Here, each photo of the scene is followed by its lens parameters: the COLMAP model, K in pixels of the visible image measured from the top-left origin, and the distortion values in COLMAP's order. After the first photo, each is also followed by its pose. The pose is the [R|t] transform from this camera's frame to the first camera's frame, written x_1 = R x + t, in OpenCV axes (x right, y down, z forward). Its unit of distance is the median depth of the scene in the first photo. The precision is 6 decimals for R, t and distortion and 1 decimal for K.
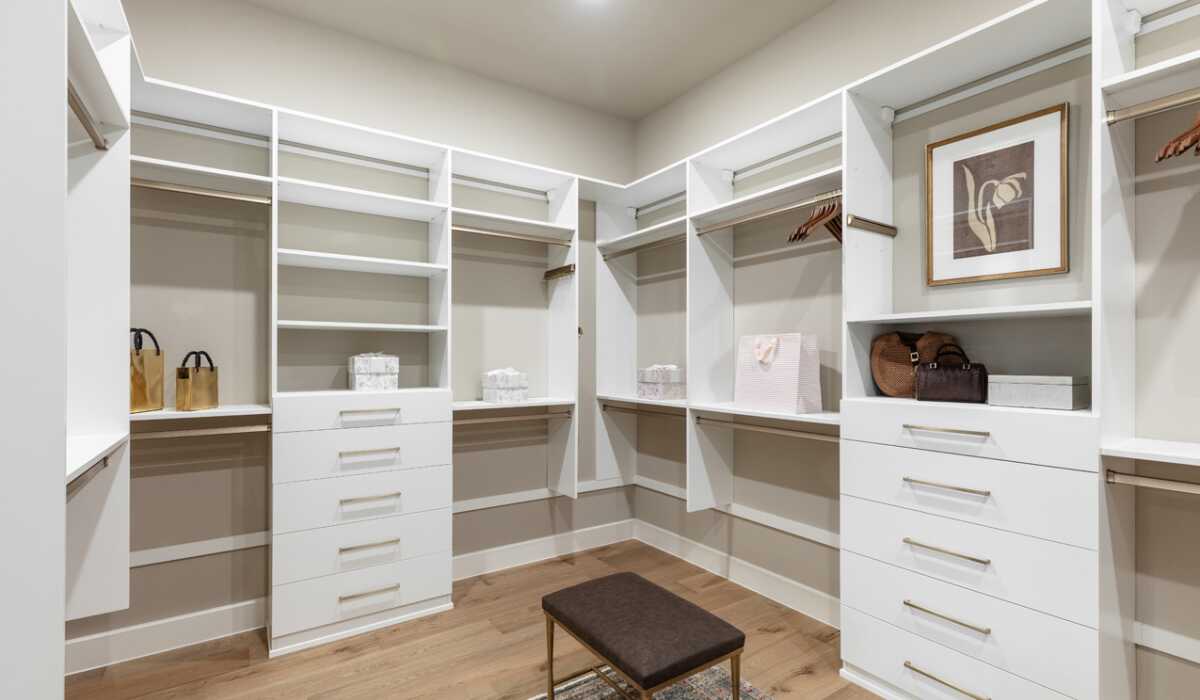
lens RADIAL K [[542.8, 0, 604.7], [0, 542.8, 355.9], [0, 0, 1]] dist [0.015790, -0.002440]
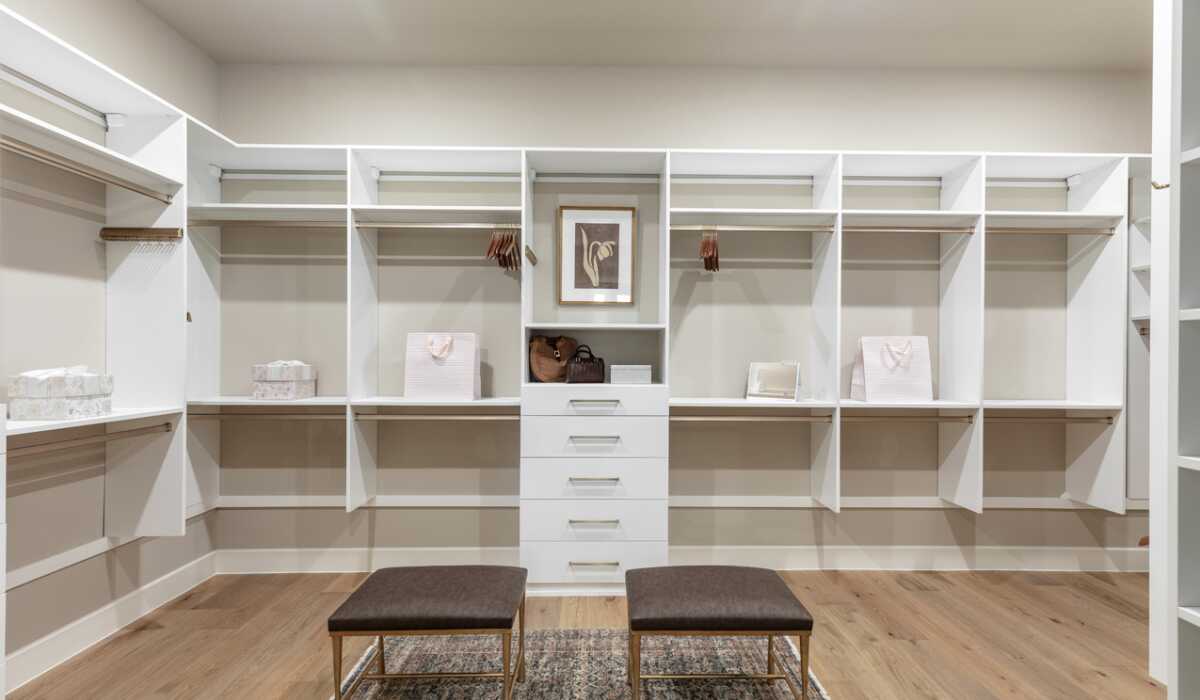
lens RADIAL K [[542.8, 0, 601.9], [0, 542.8, 360.3], [0, 0, 1]] dist [0.015790, -0.002440]
pose [[0.546642, -0.003507, 0.837359, -0.520286], [-0.007815, 0.999926, 0.009290, 0.004822], [-0.837330, -0.011622, 0.546574, 0.117050]]
